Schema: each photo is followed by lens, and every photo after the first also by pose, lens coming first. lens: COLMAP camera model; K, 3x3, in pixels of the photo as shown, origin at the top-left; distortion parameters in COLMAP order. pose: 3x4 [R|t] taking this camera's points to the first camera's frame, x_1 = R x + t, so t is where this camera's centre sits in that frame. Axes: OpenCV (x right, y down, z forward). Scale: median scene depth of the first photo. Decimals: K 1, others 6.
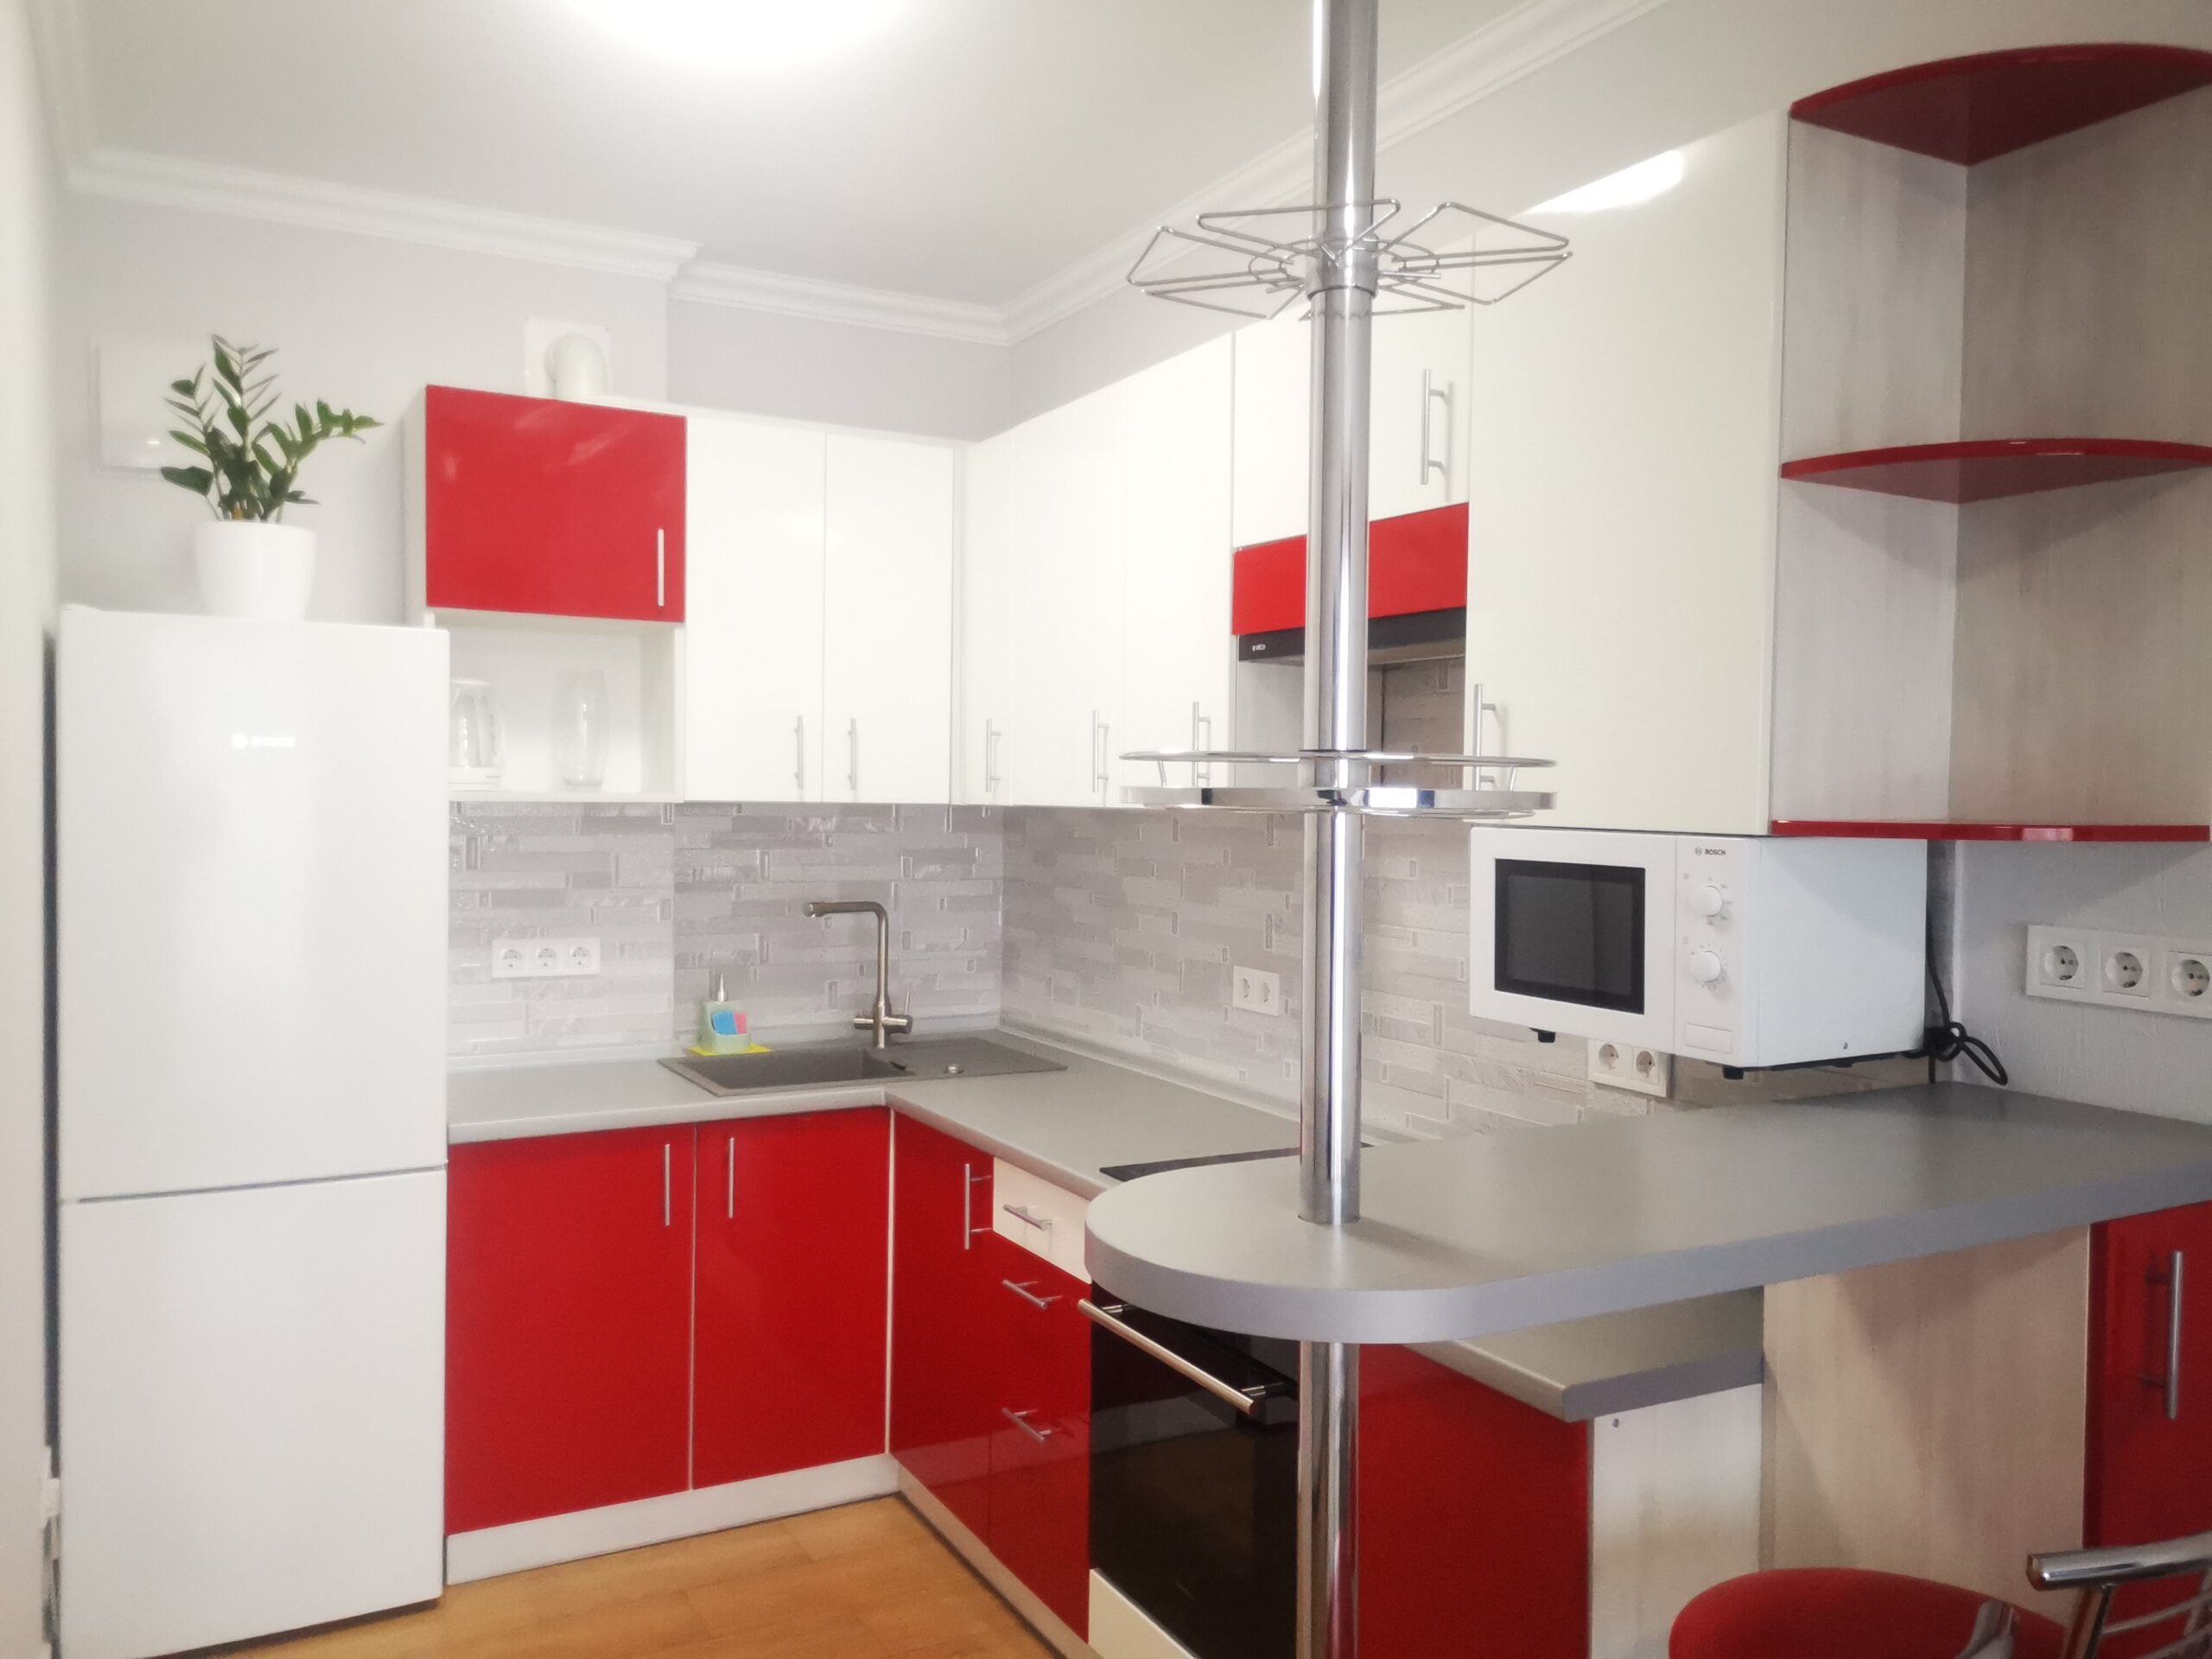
lens RADIAL K [[1713.3, 0, 1129.3], [0, 1713.3, 837.8], [0, 0, 1]] dist [0.079101, -0.104534]
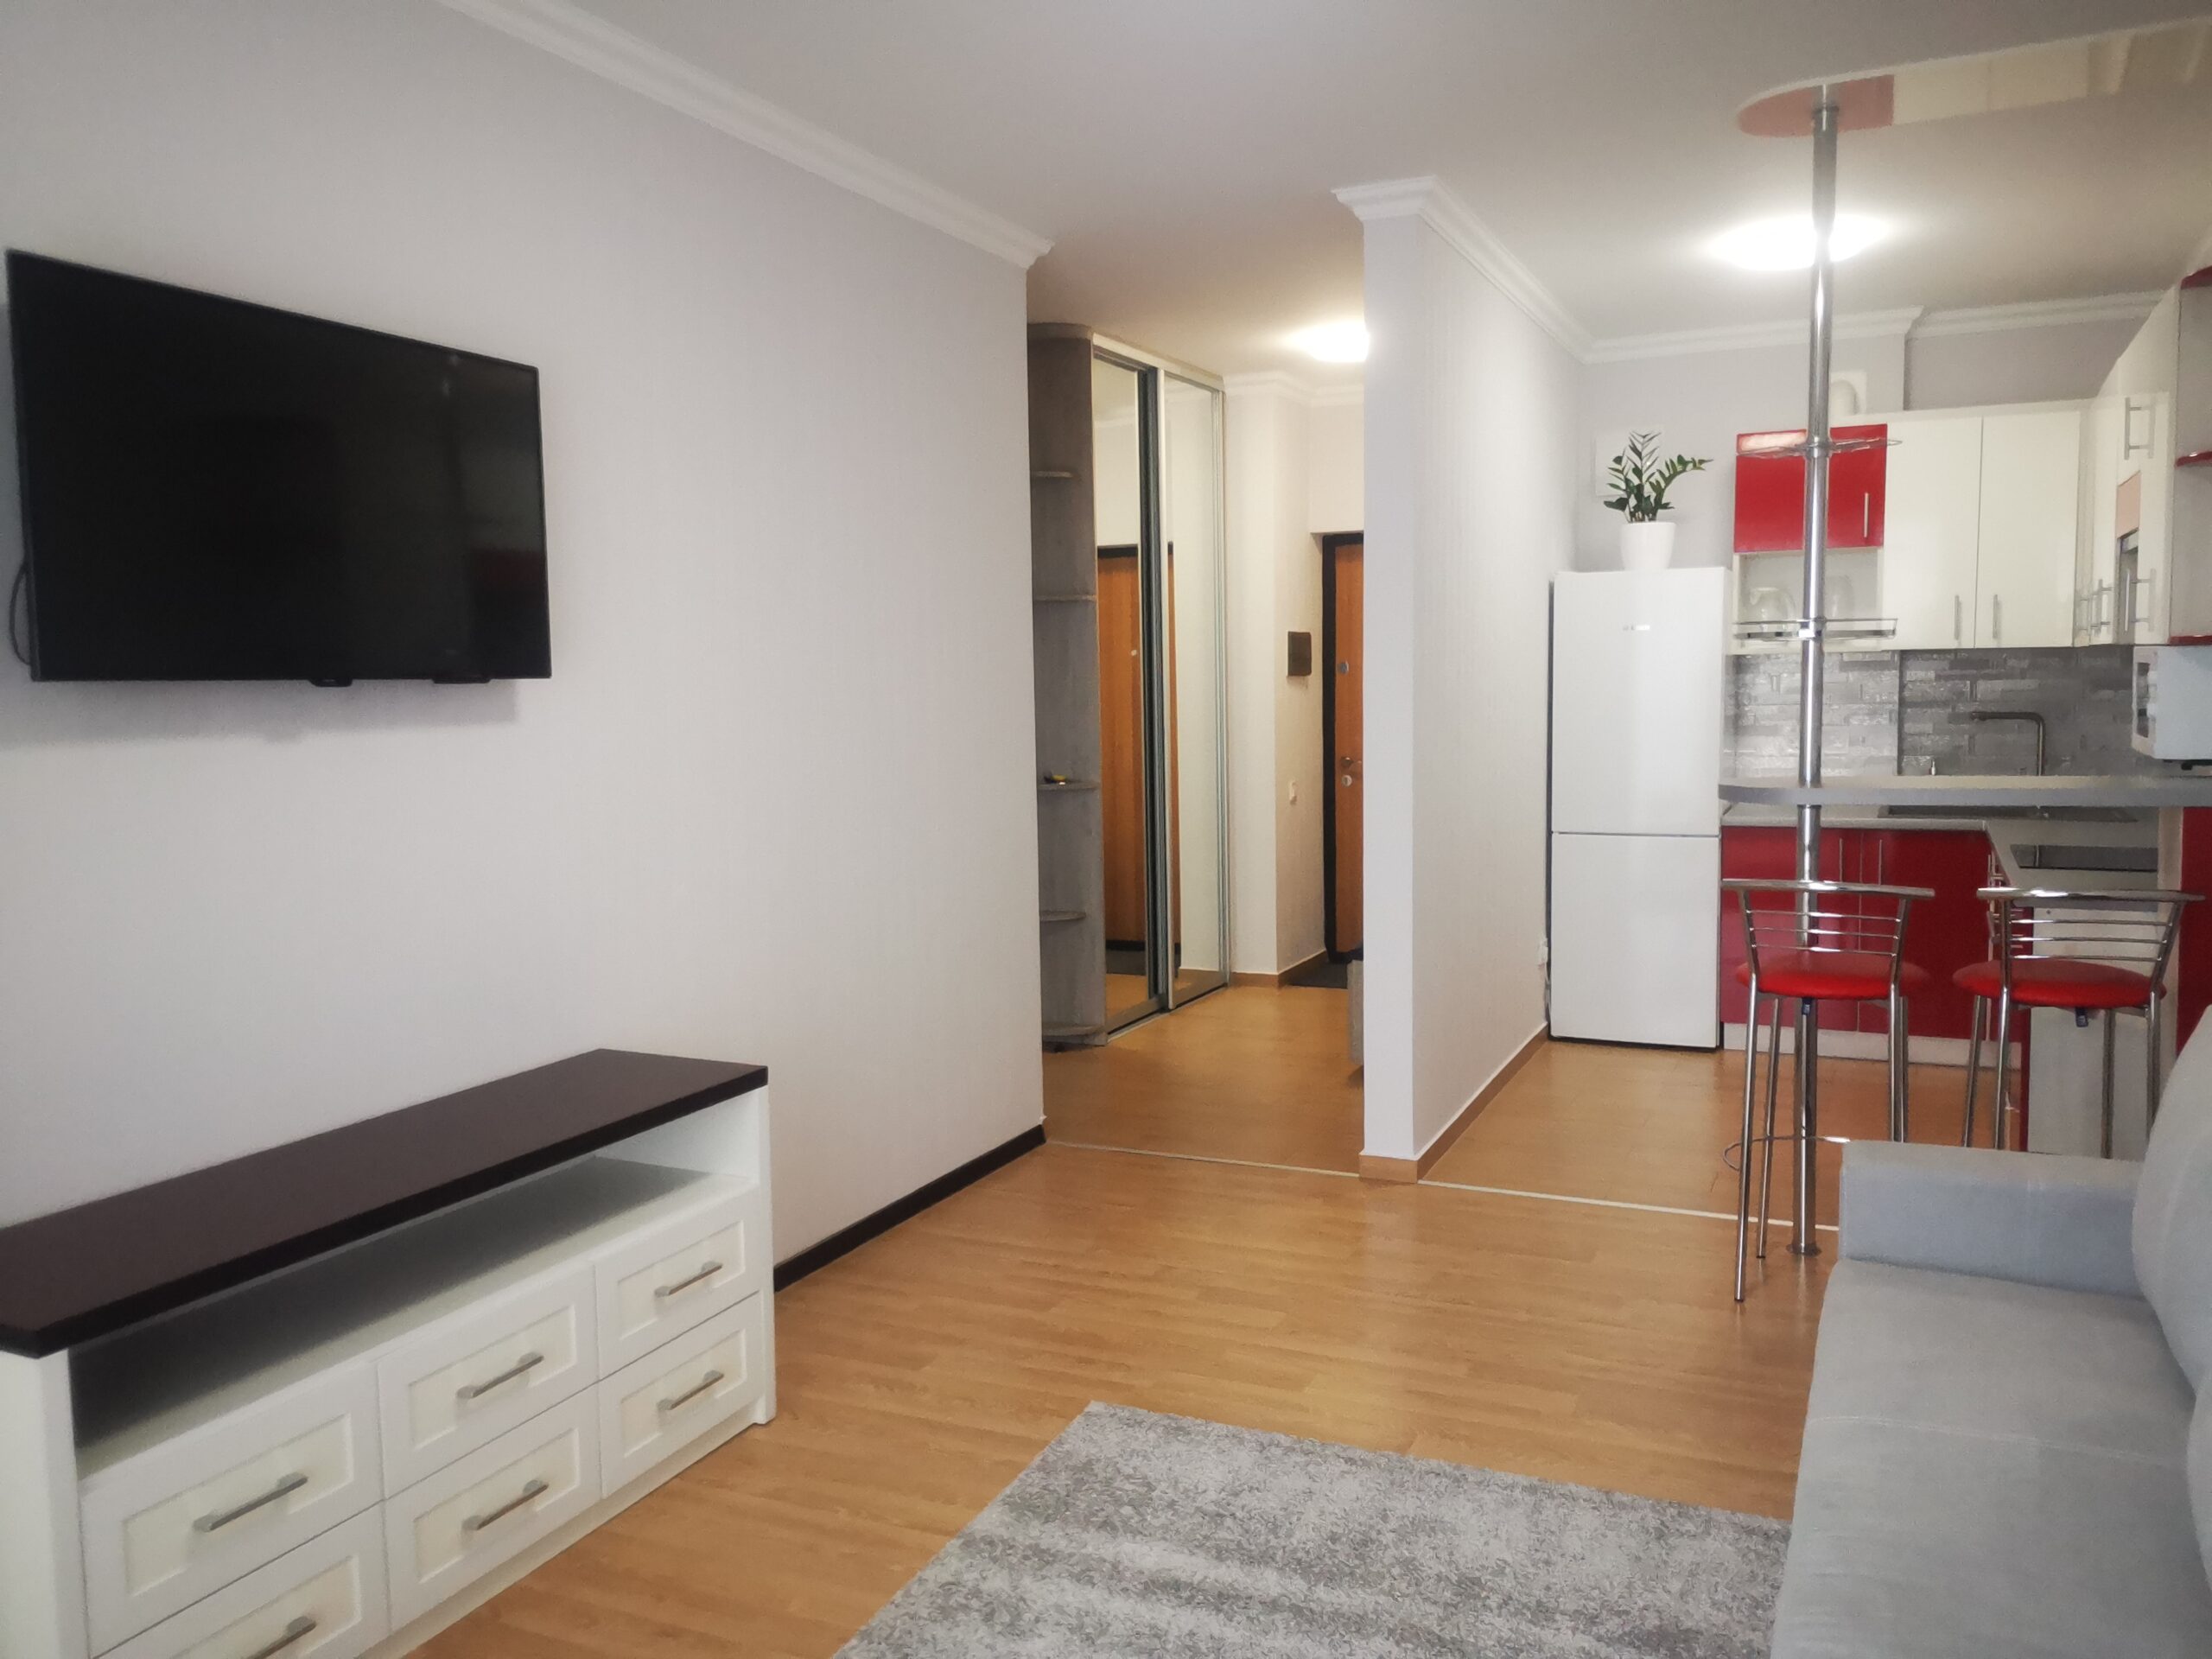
lens RADIAL K [[1713.3, 0, 1129.3], [0, 1713.3, 837.8], [0, 0, 1]] dist [0.079101, -0.104534]
pose [[0.602729, 0.054698, -0.796069, 0.787075], [0.002509, 0.997513, 0.070439, 0.048484], [0.797942, -0.044453, 0.601093, -0.747392]]
